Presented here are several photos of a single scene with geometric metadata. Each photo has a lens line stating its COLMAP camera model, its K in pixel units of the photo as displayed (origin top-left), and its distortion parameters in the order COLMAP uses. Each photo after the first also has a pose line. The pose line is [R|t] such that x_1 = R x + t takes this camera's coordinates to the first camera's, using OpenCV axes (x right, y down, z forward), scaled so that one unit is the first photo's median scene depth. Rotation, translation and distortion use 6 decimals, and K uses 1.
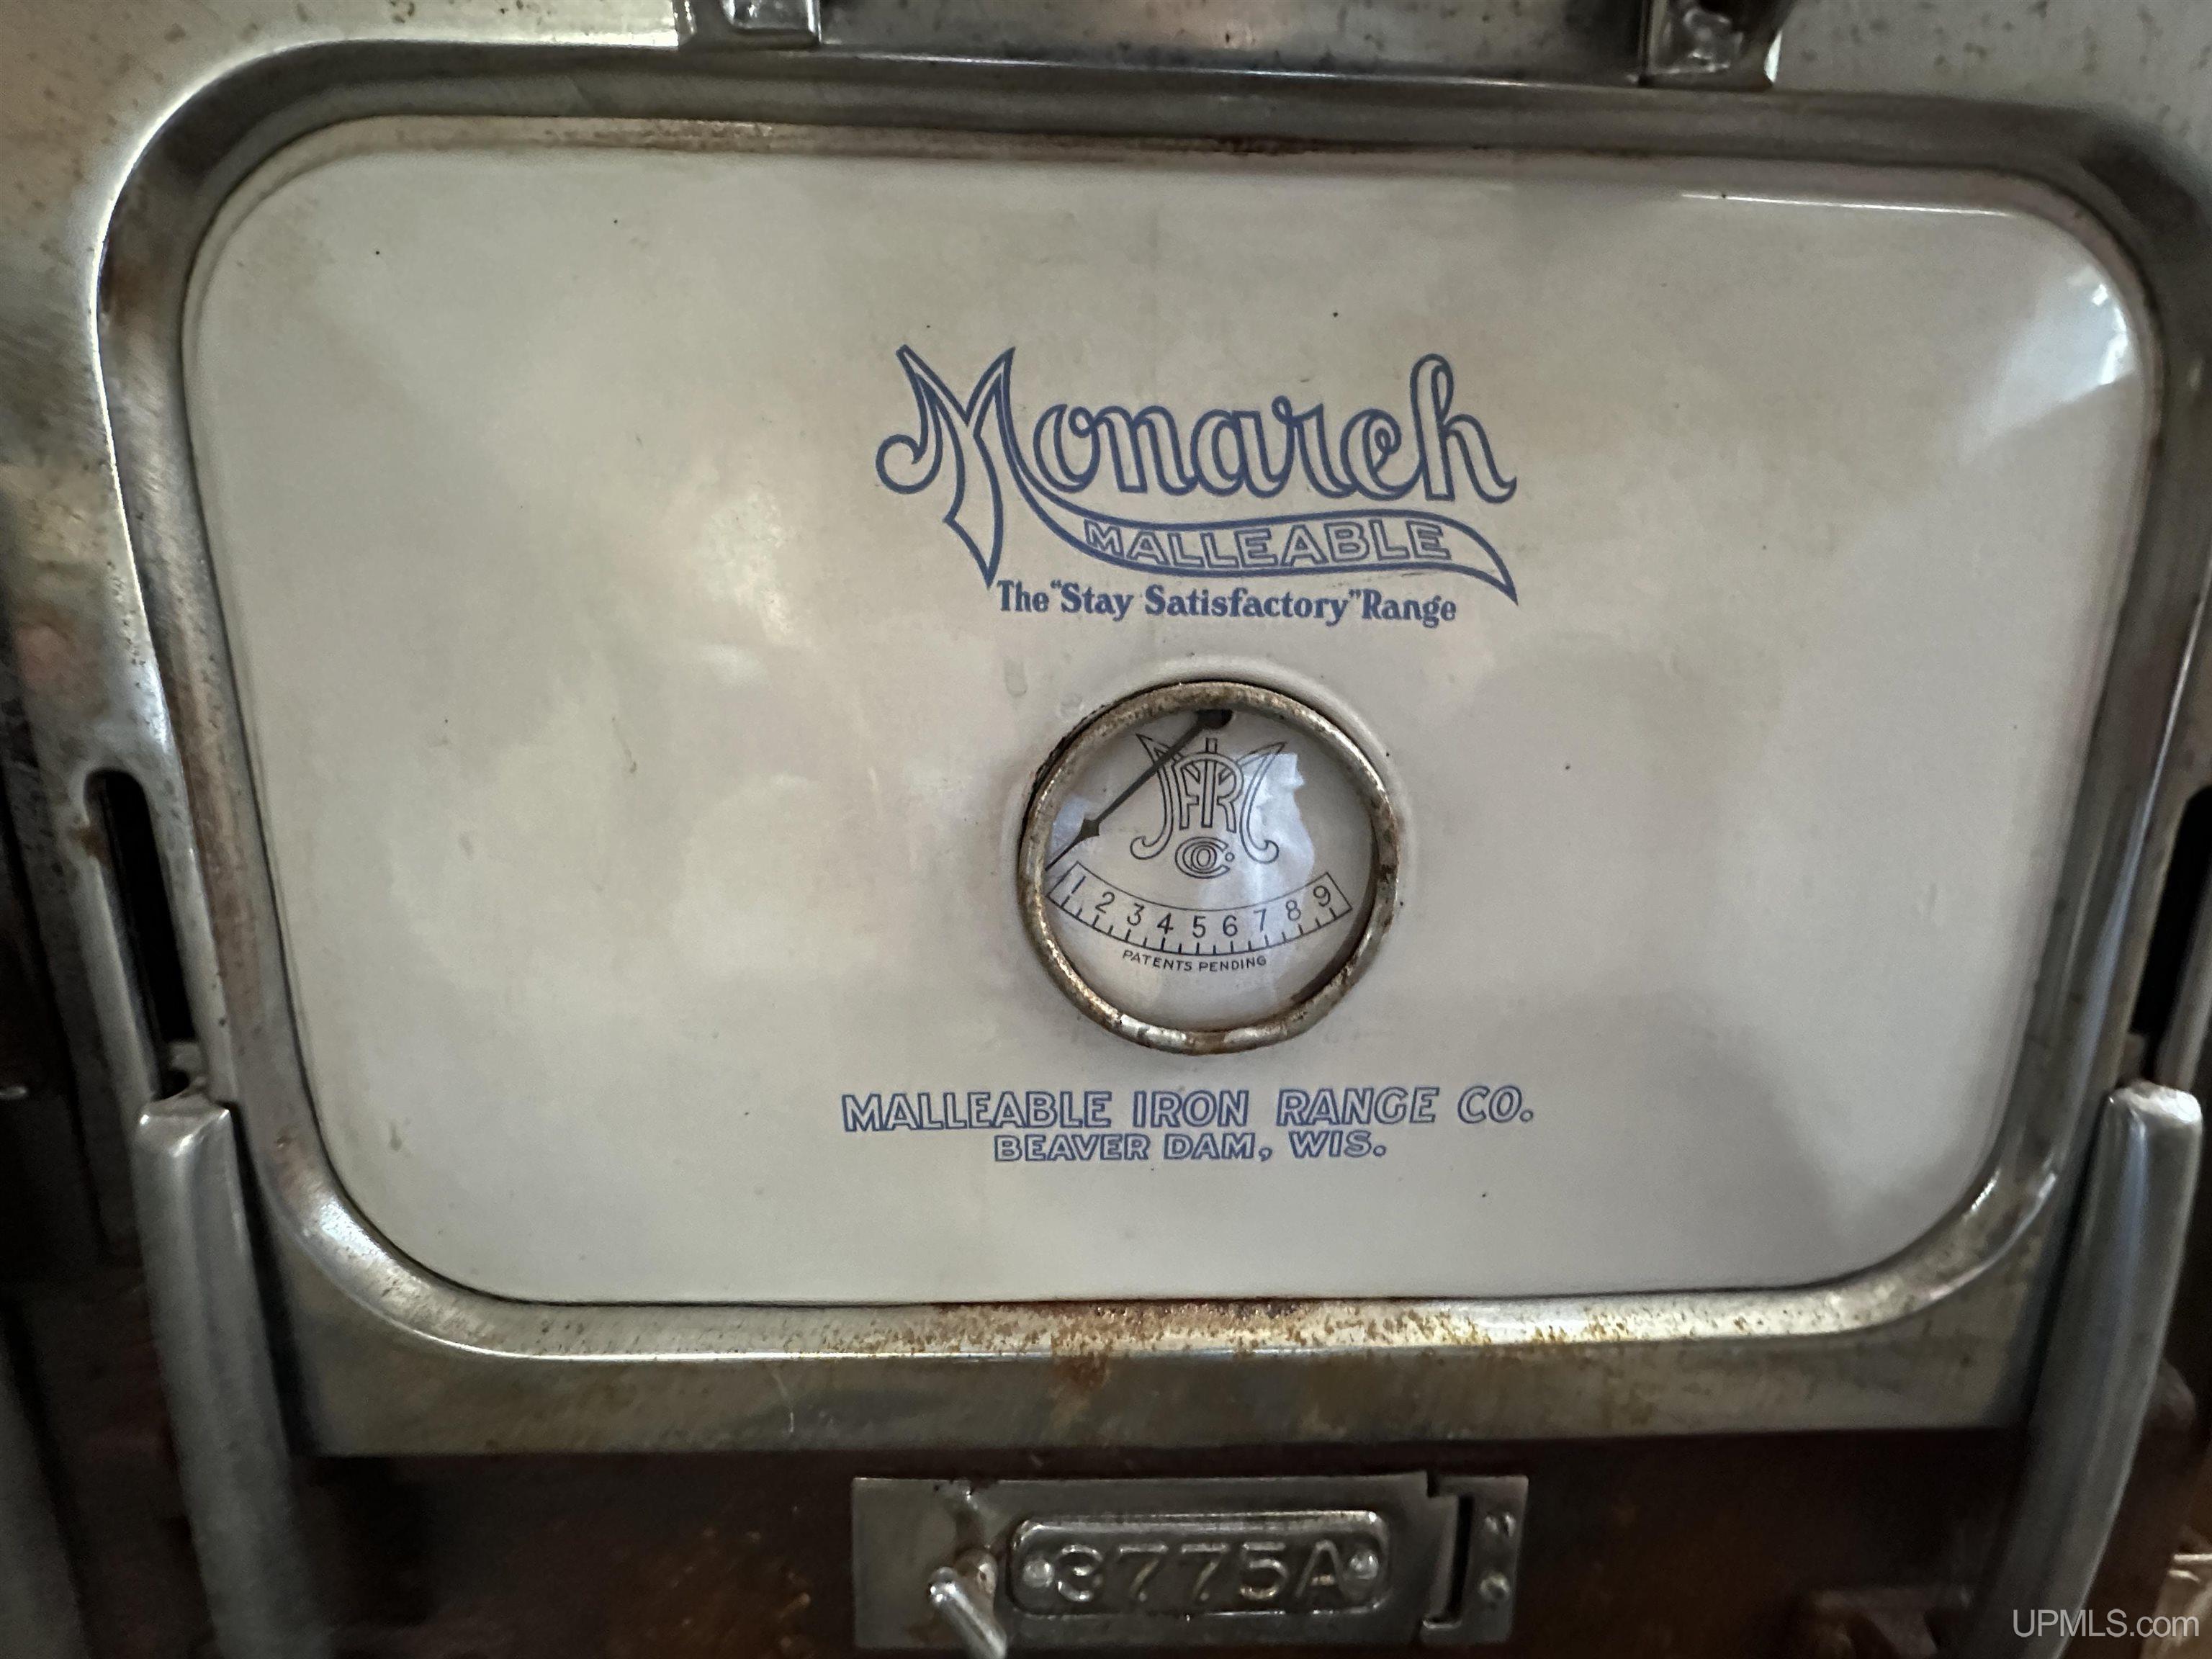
lens RADIAL K [[905.5, 0, 1101.5], [0, 905.5, 825.6], [0, 0, 1]] dist [-0.005044, 0.001052]
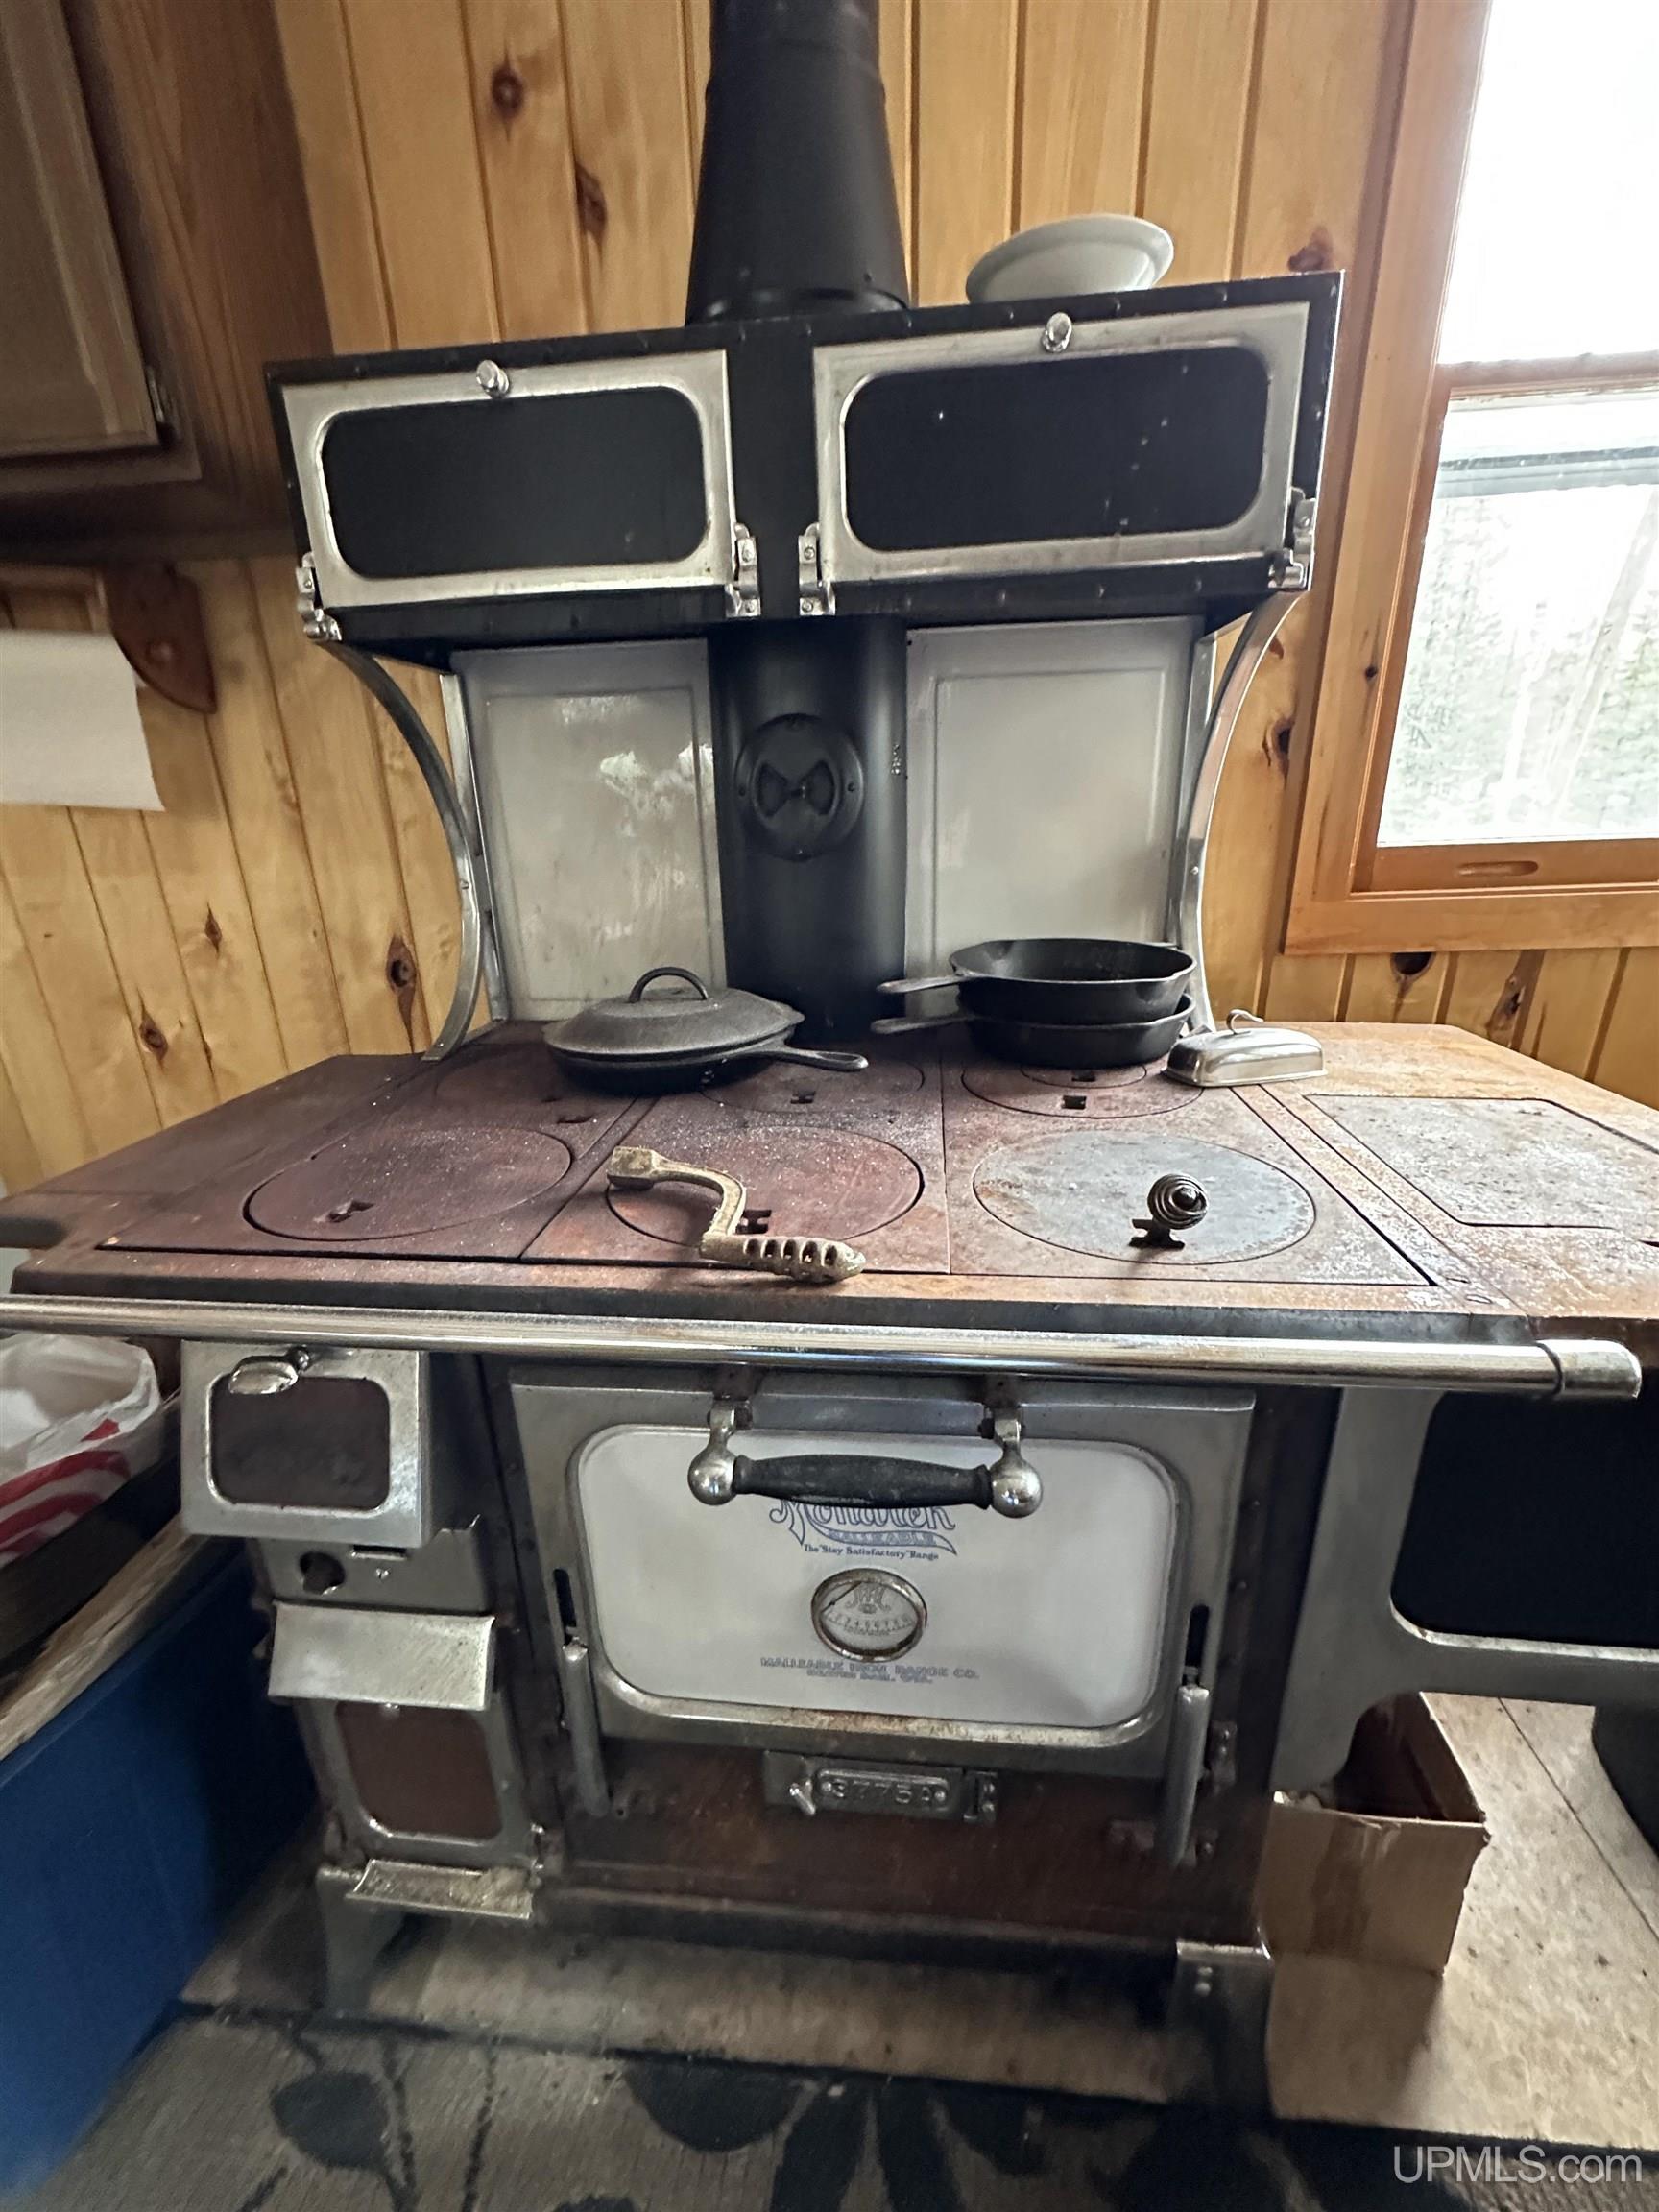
lens RADIAL K [[905.5, 0, 830.7], [0, 905.5, 1111.2], [0, 0, 1]] dist [-0.005044, 0.001052]
pose [[0.990514, 0.007723, -0.137196, 0.374509], [0.010100, 0.991627, 0.128742, -1.958801], [0.137042, -0.128907, 0.982142, -1.814992]]
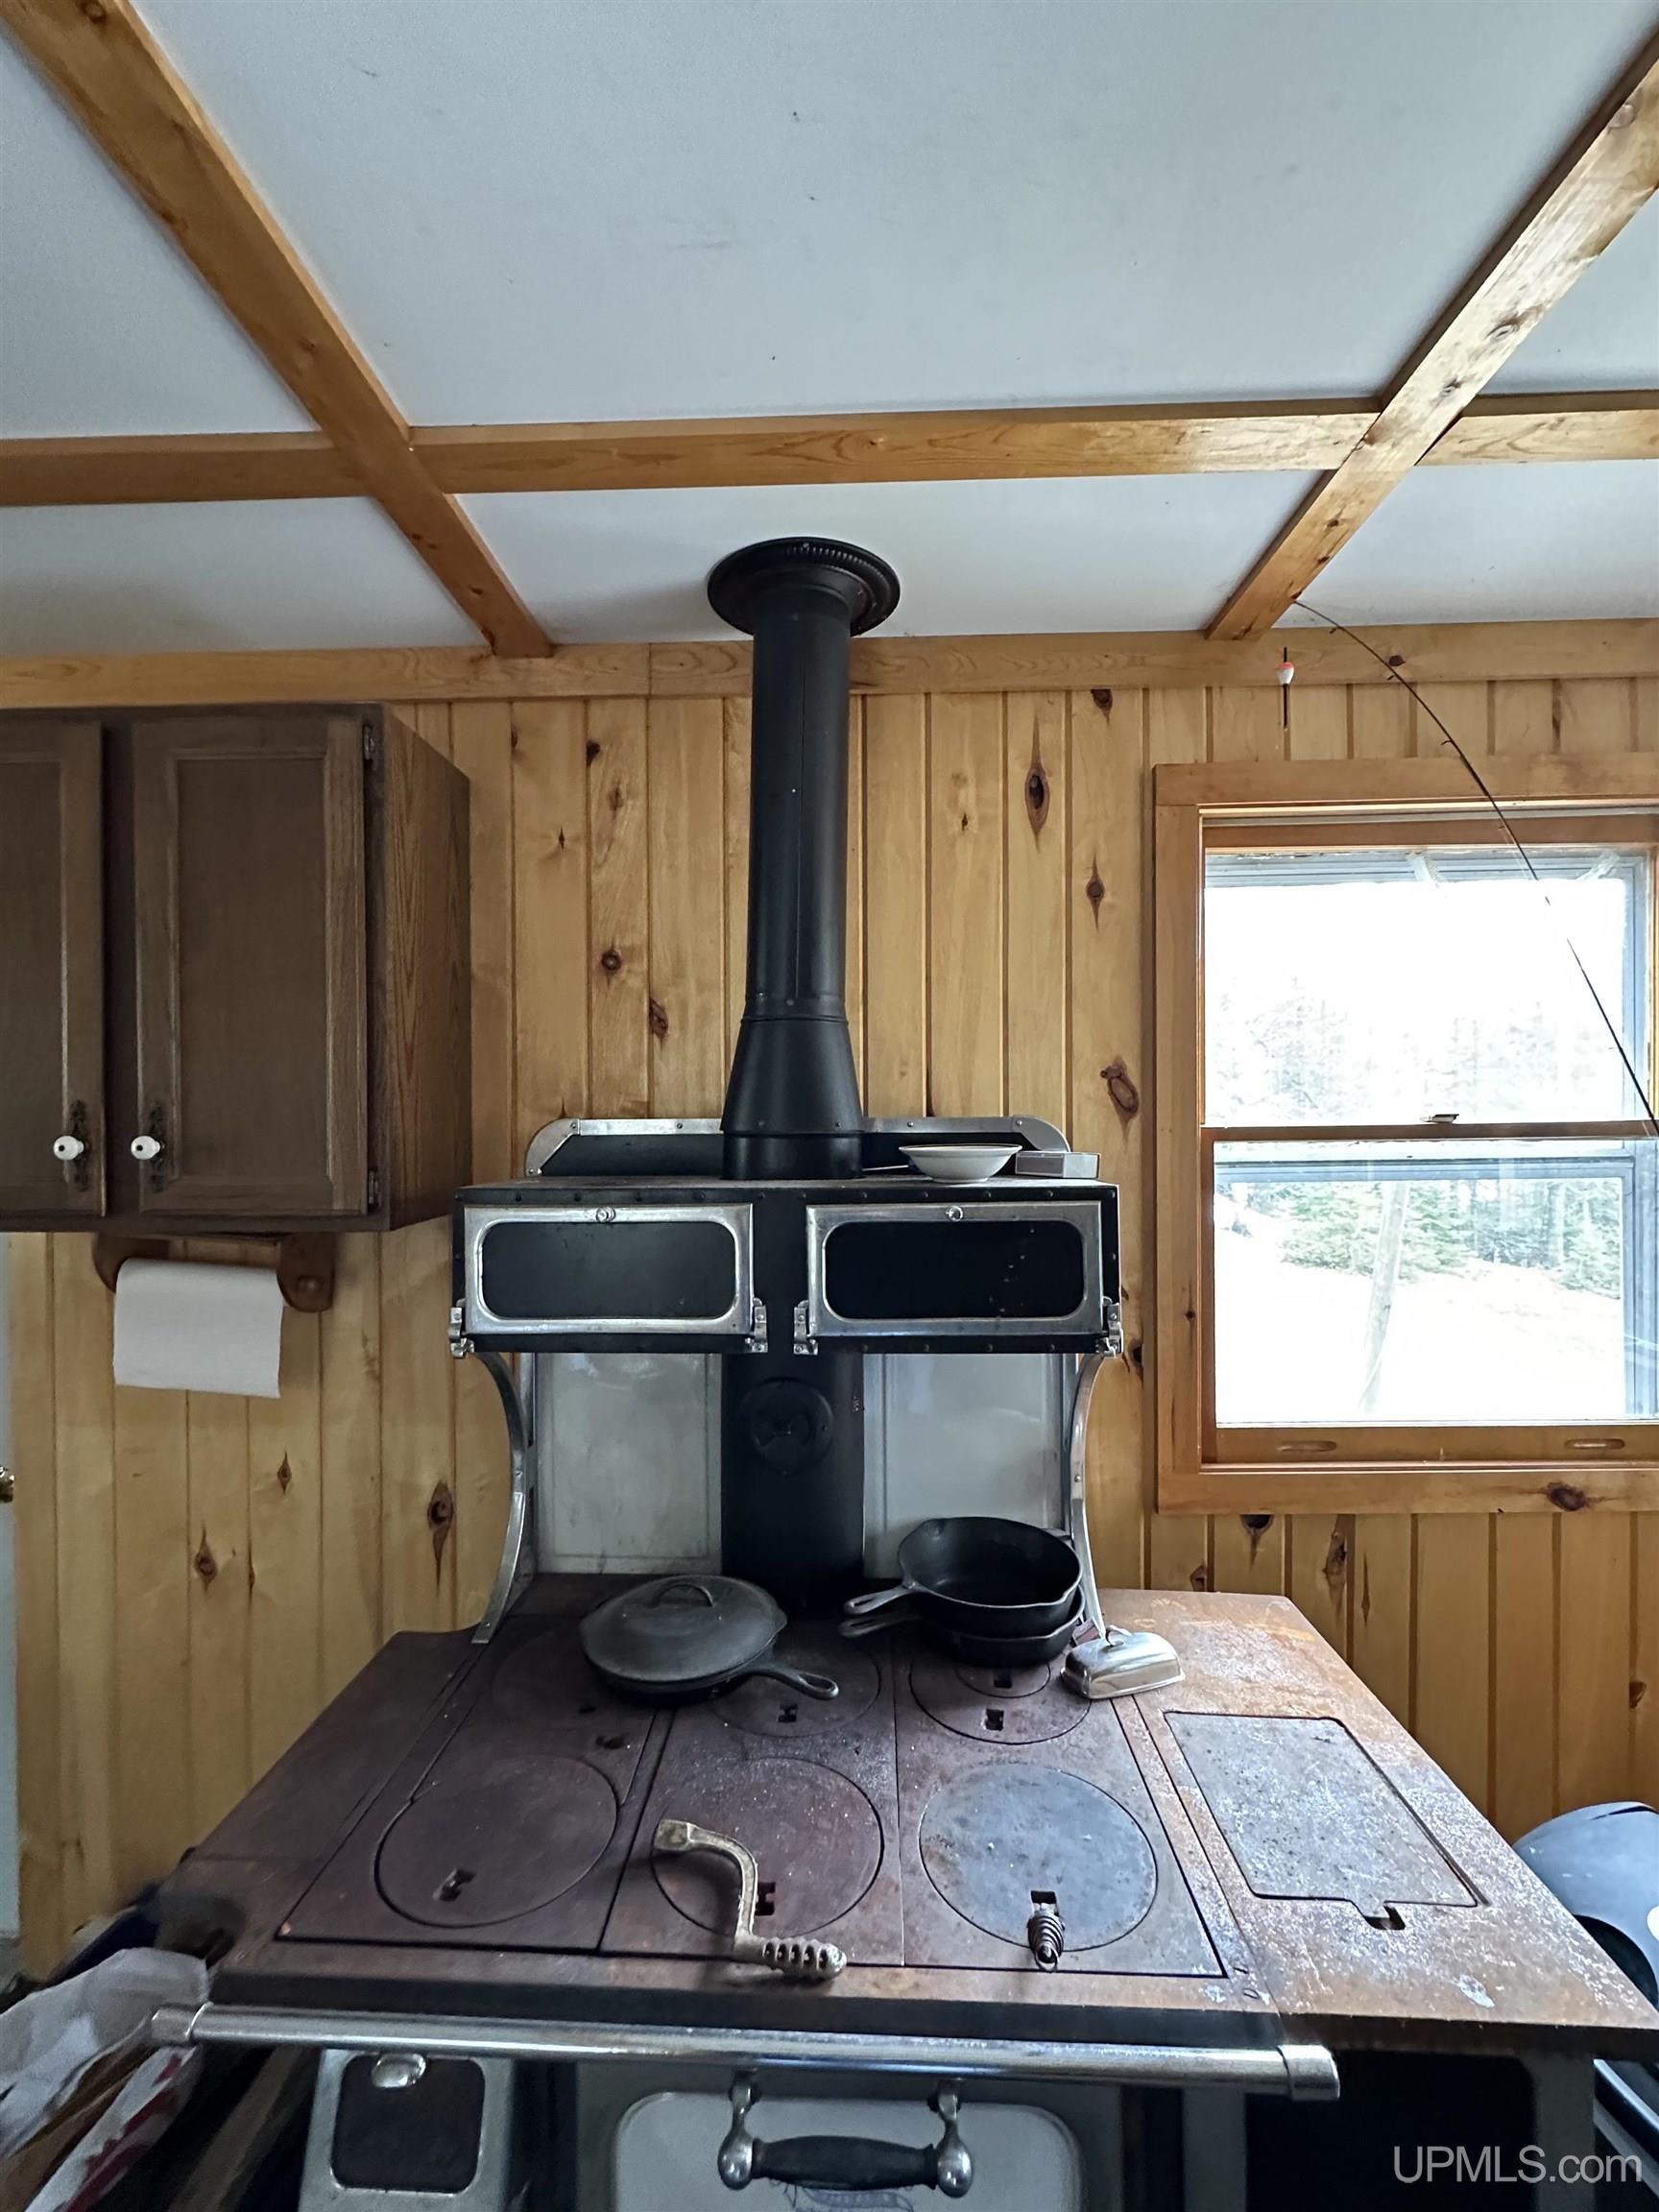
lens RADIAL K [[905.5, 0, 830.2], [0, 905.5, 1111.4], [0, 0, 1]] dist [-0.005044, 0.001052]
pose [[0.996859, -0.016803, -0.077397, 0.406280], [-0.000088, 0.977000, -0.213238, -4.082319], [0.079200, 0.212575, 0.973930, -3.966610]]
